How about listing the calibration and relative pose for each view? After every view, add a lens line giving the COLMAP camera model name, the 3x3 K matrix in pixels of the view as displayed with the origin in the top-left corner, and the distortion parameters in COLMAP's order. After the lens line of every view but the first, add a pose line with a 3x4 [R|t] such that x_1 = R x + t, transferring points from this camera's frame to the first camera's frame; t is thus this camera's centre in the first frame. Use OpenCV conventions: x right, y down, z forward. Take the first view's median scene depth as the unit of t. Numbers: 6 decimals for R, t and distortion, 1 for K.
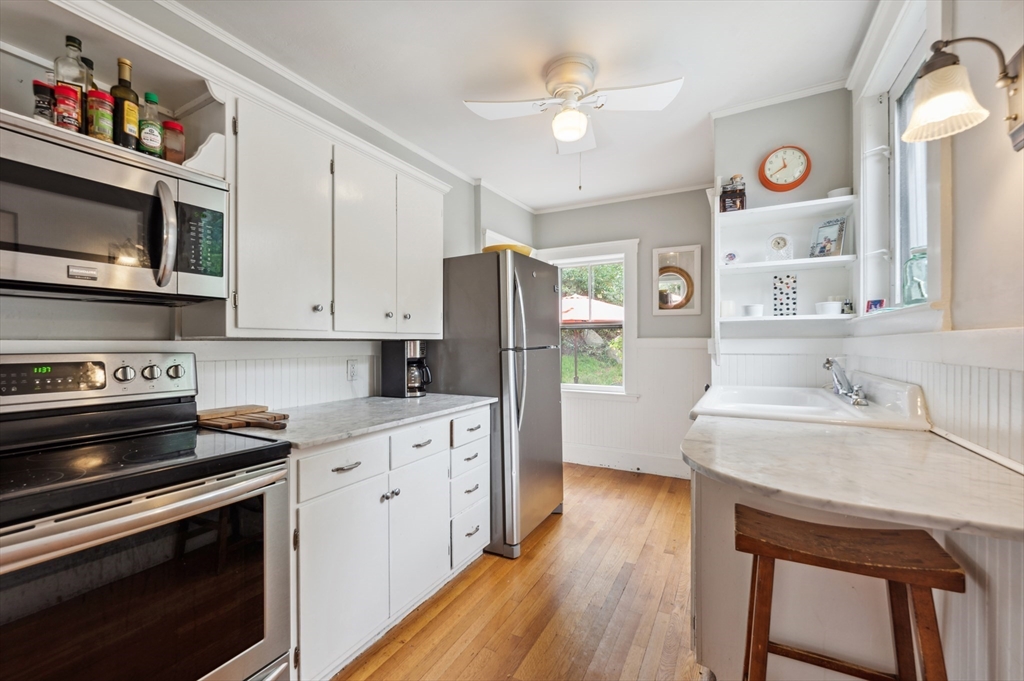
lens RADIAL K [[425.8, 0, 515.4], [0, 425.8, 342.7], [0, 0, 1]] dist [-0.001263, -0.000196]
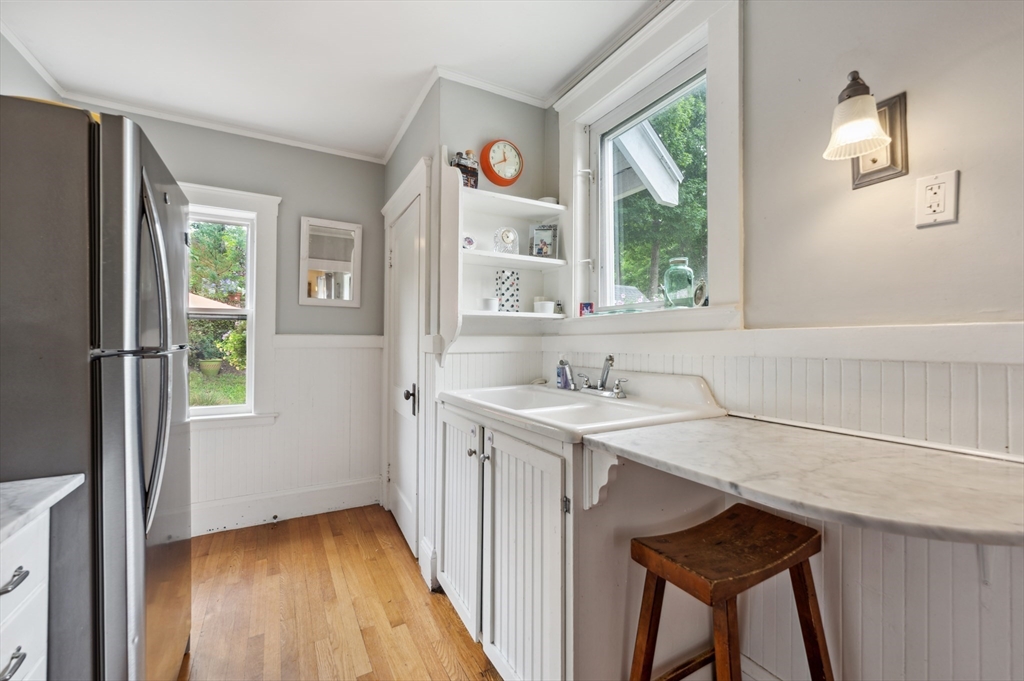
lens RADIAL K [[423.0, 0, 514.9], [0, 423.0, 335.1], [0, 0, 1]] dist [-0.003093, -0.000039]
pose [[0.533030, 0.014719, 0.845968, -0.169147], [-0.000321, 0.999852, -0.017194, 0.004576], [-0.846096, 0.008894, 0.532956, 0.461035]]
